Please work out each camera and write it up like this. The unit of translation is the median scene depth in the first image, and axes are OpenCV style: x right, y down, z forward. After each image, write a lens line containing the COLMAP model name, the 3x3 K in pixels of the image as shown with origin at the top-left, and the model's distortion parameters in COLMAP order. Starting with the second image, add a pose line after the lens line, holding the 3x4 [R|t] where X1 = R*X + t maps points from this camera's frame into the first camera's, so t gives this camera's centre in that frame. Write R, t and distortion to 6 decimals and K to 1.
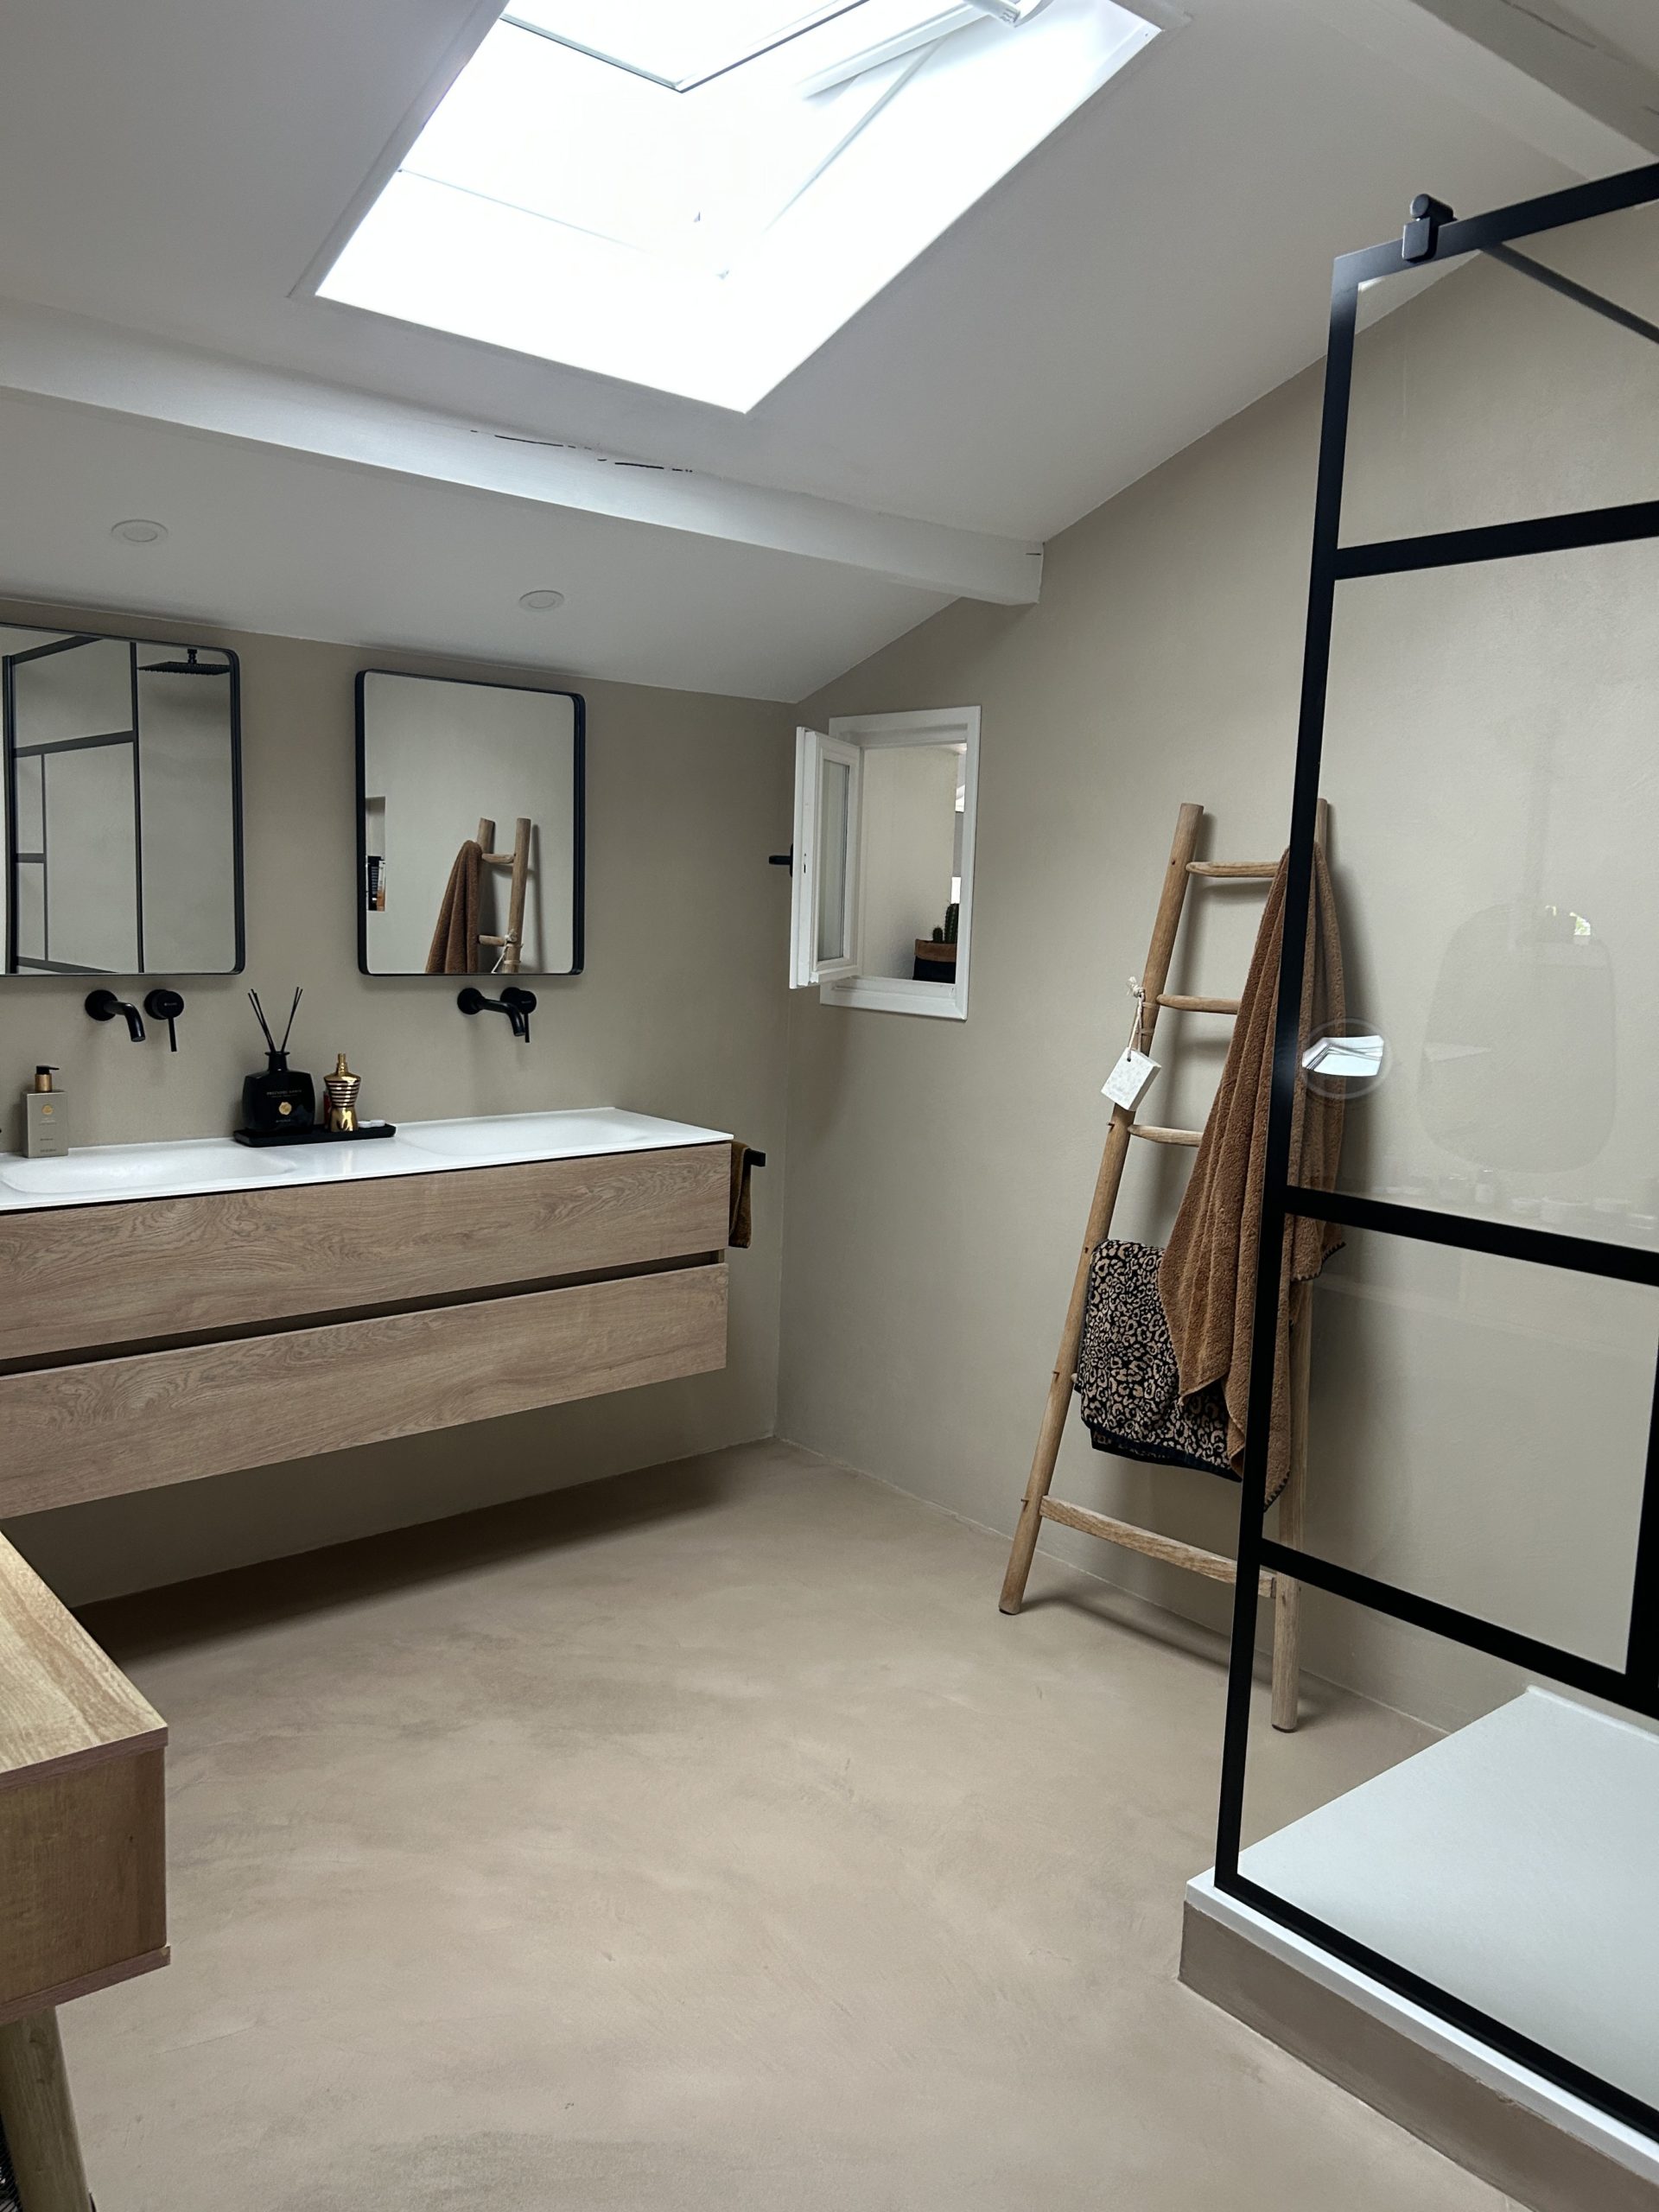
lens RADIAL K [[1665.5, 0, 829.5], [0, 1665.5, 1106.0], [0, 0, 1]] dist [0.102584, -0.120022]
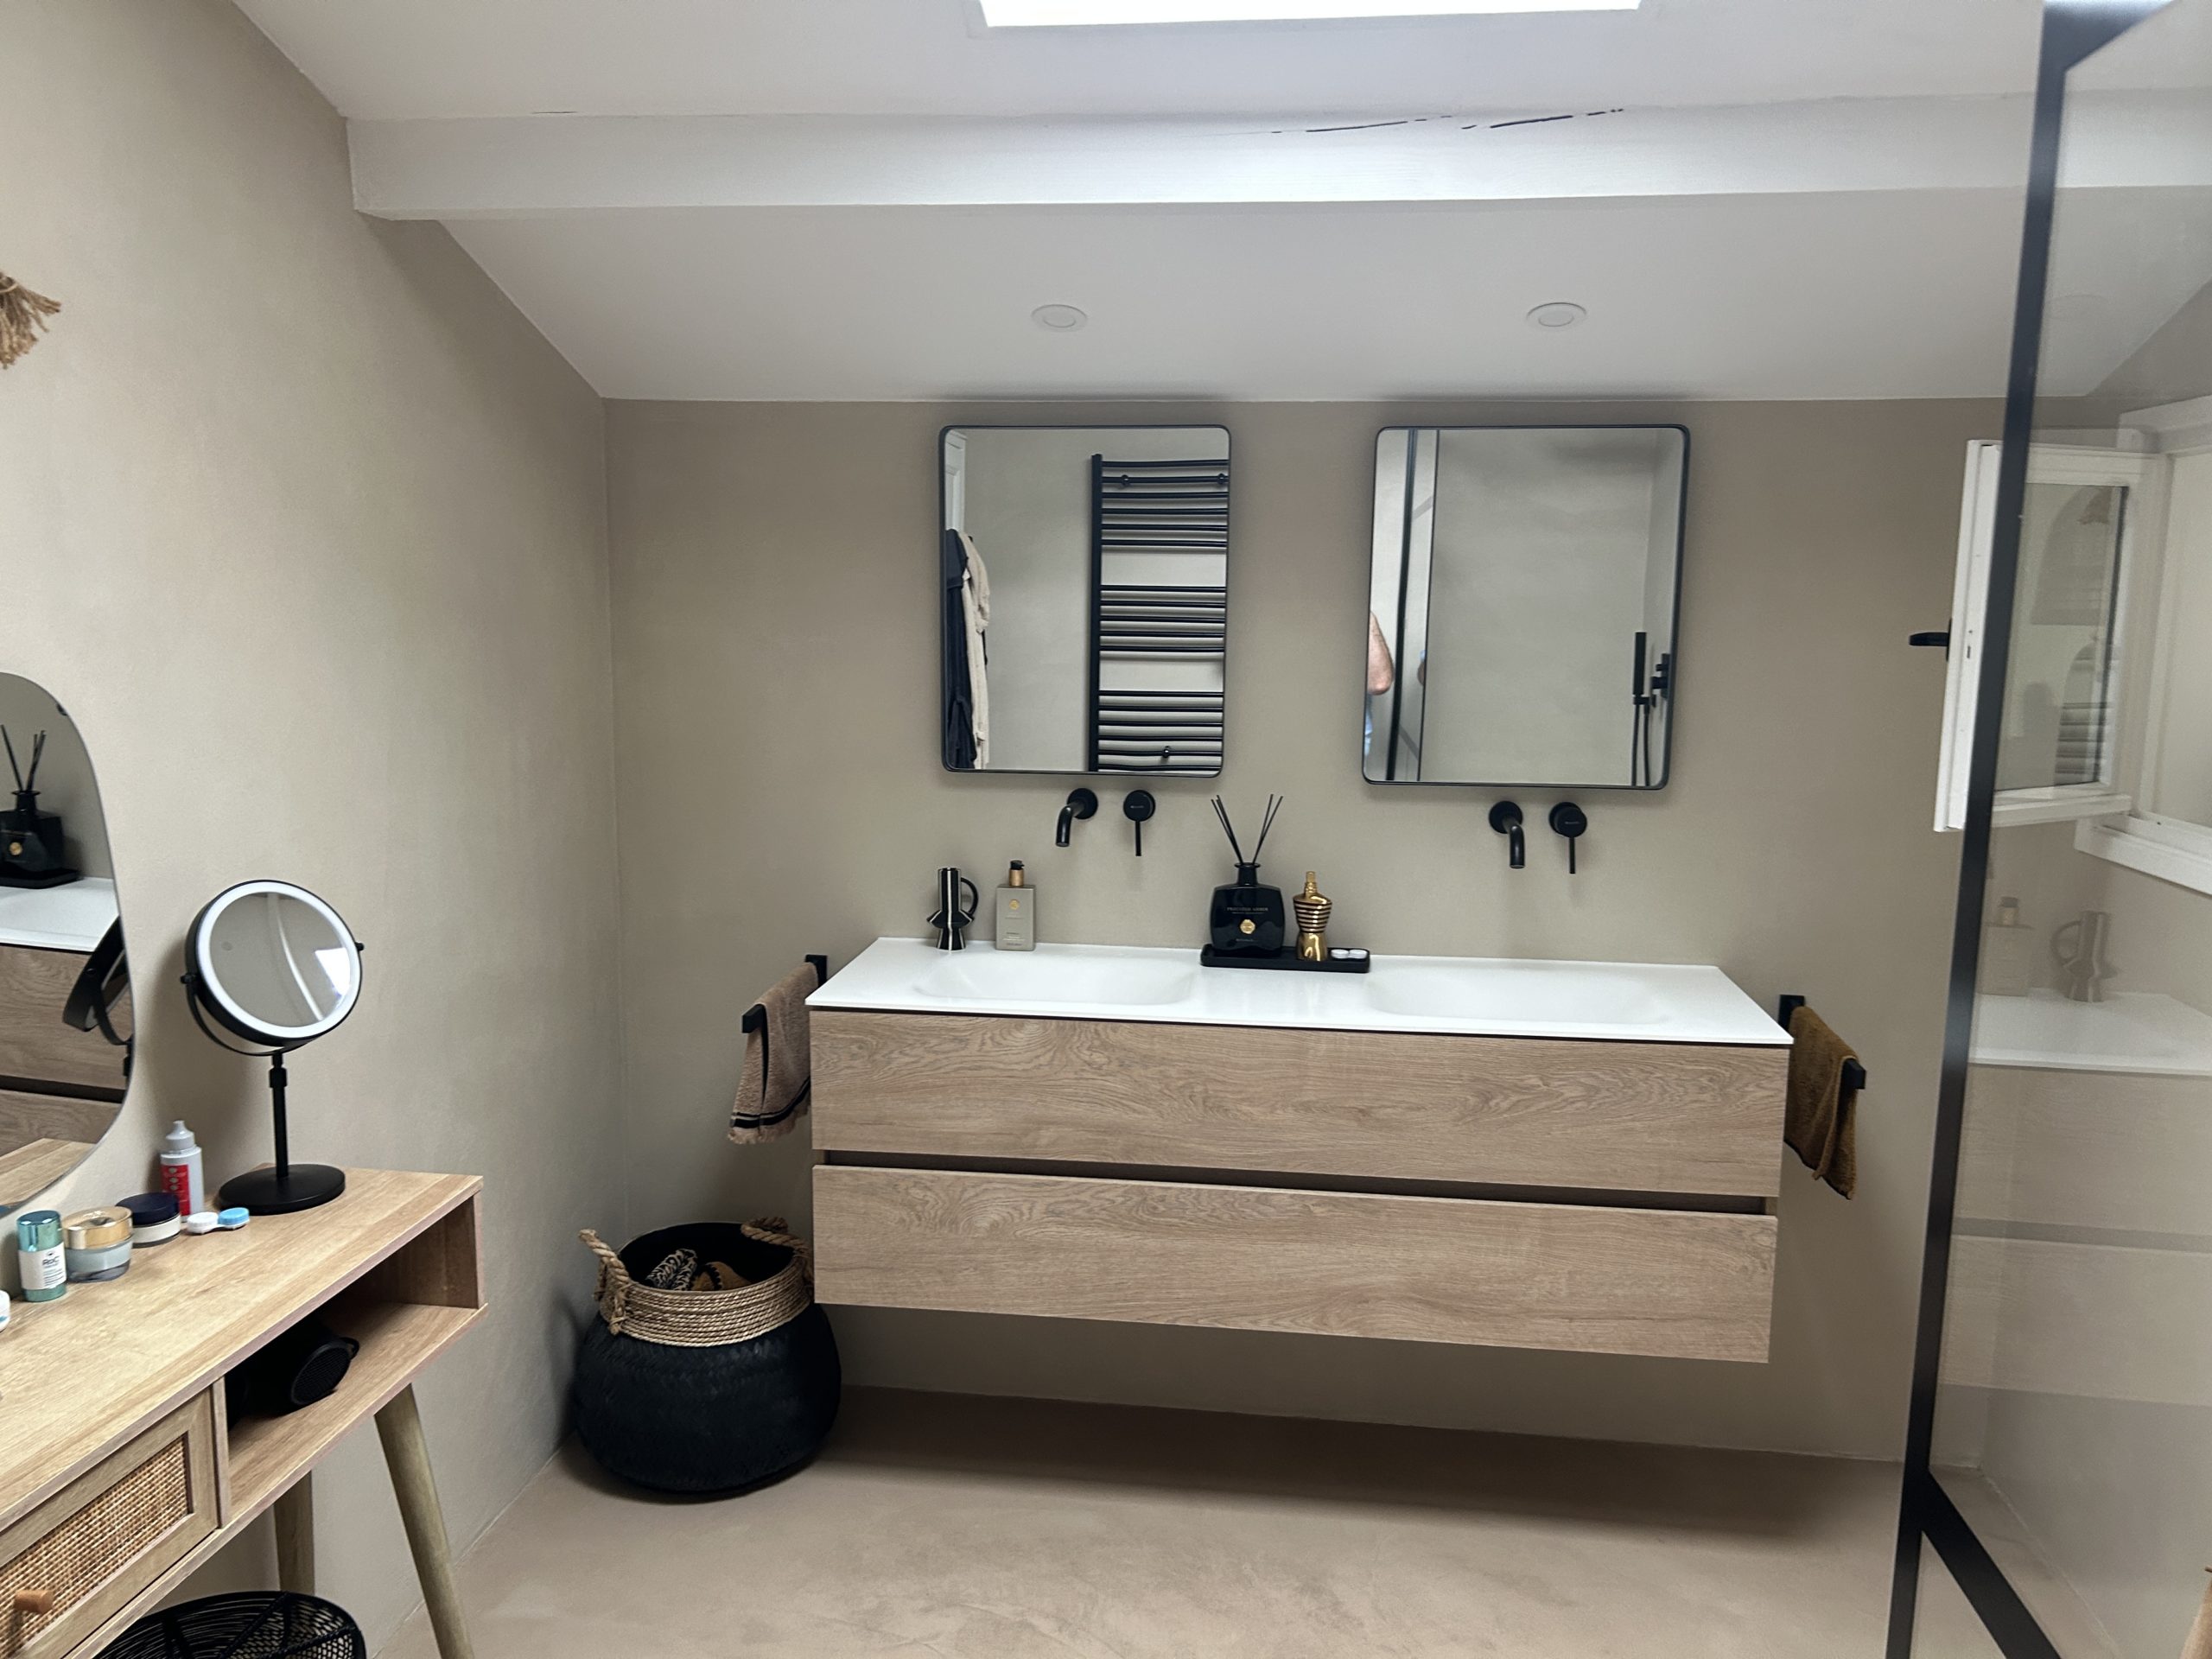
lens RADIAL K [[1641.3, 0, 1106.0], [0, 1641.3, 829.5], [0, 0, 1]] dist [0.136407, -0.338009]
pose [[0.671307, 0.079947, -0.736855, 0.289209], [-0.083144, 0.996013, 0.032318, -0.077291], [0.736501, 0.039569, 0.675278, 0.363827]]
